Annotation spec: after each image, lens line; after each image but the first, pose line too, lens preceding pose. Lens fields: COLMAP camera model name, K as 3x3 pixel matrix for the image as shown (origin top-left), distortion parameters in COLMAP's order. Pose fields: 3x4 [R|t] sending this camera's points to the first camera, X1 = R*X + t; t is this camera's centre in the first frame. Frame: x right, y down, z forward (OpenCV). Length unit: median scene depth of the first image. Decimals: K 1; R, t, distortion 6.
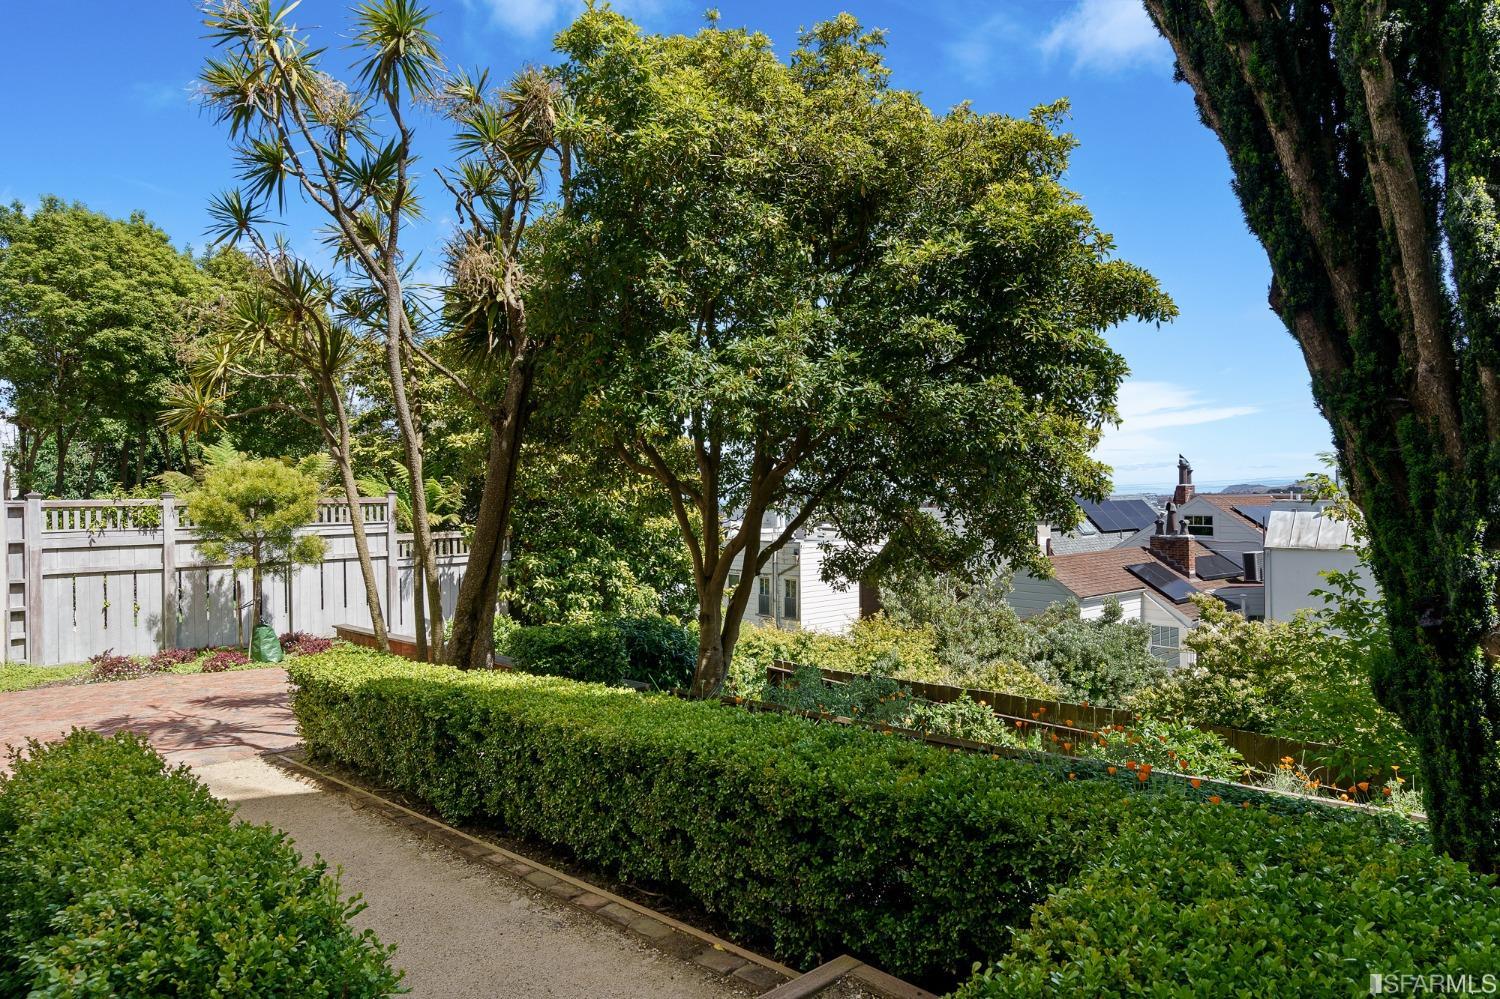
lens RADIAL K [[902.0, 0, 750.0], [0, 902.0, 499.5], [0, 0, 1]] dist [0.026599, 0.000088]
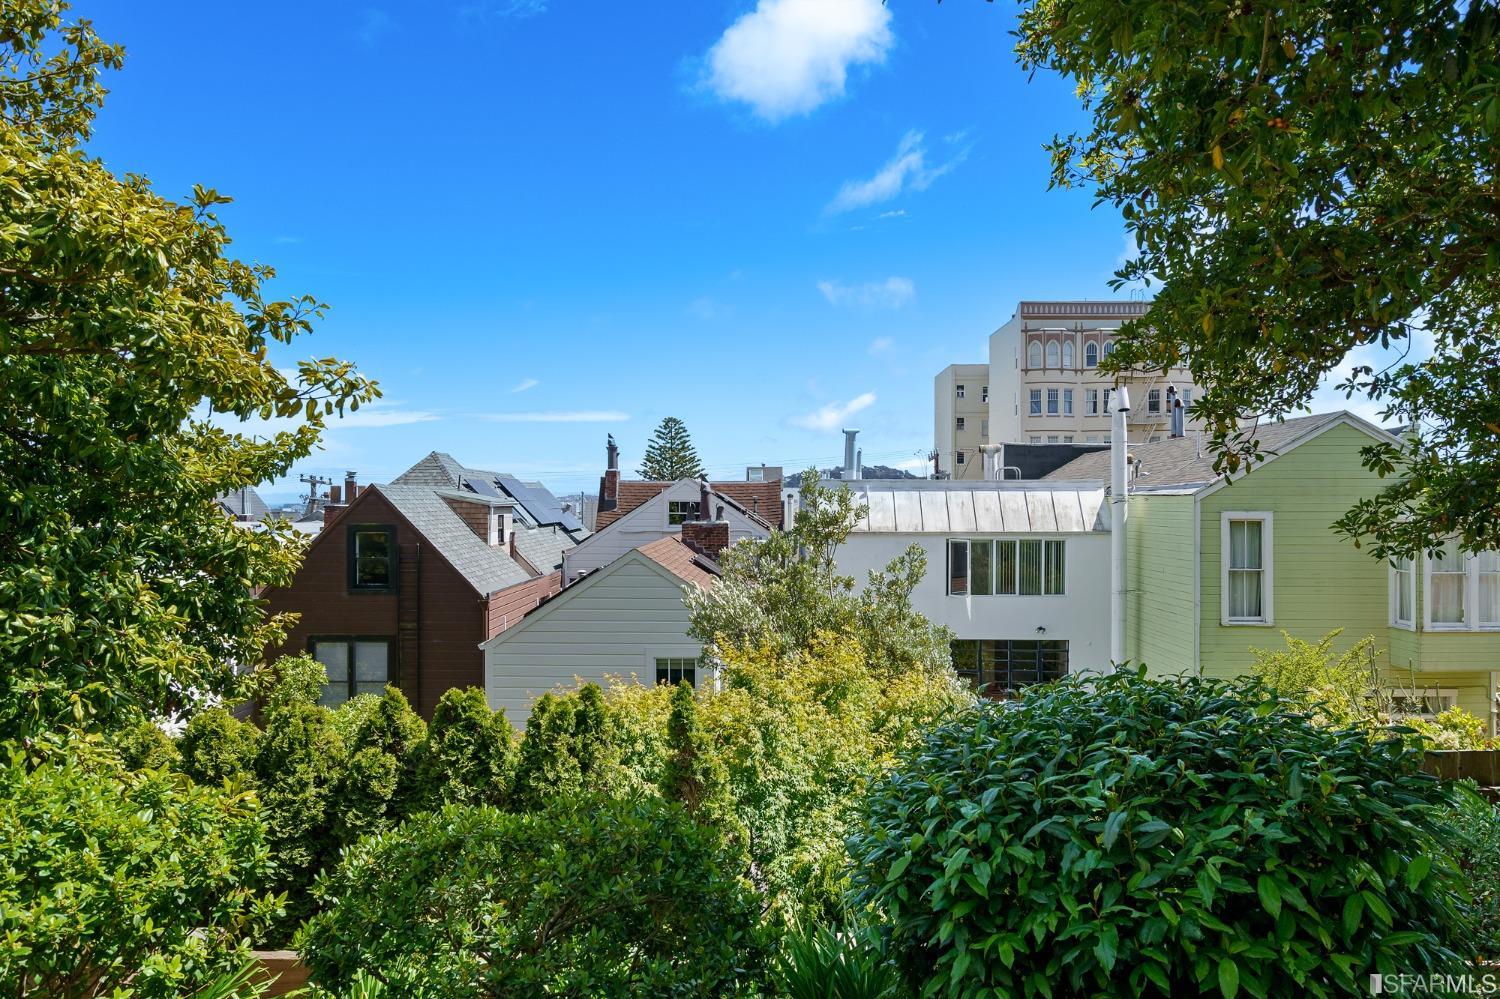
lens RADIAL K [[965.9, 0, 750.0], [0, 965.9, 499.5], [0, 0, 1]] dist [-0.001944, -0.002585]
pose [[0.653845, 0.016450, 0.756449, -0.305882], [-0.009286, 0.999863, -0.013718, 0.054560], [-0.756571, 0.001945, 0.653908, 0.690514]]
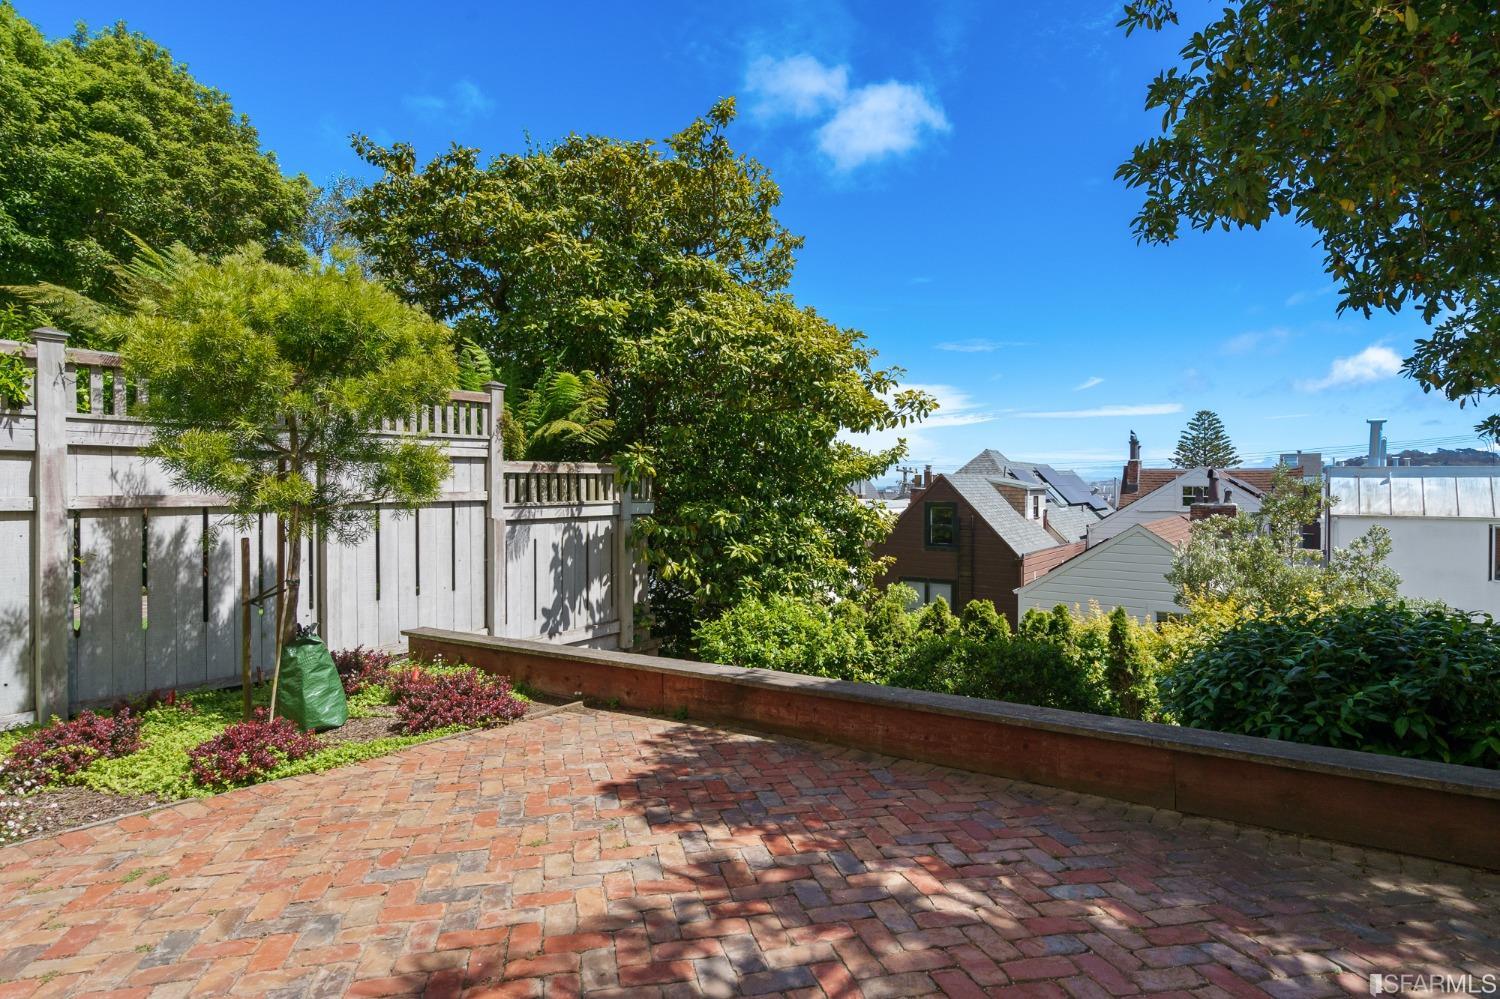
lens RADIAL K [[777.7, 0, 750.0], [0, 777.7, 499.5], [0, 0, 1]] dist [-0.002508, -0.000908]
pose [[0.972959, 0.013283, 0.230596, -0.370074], [-0.017321, 0.999730, 0.015496, 0.054122], [-0.230328, -0.019071, 0.972926, 0.527256]]
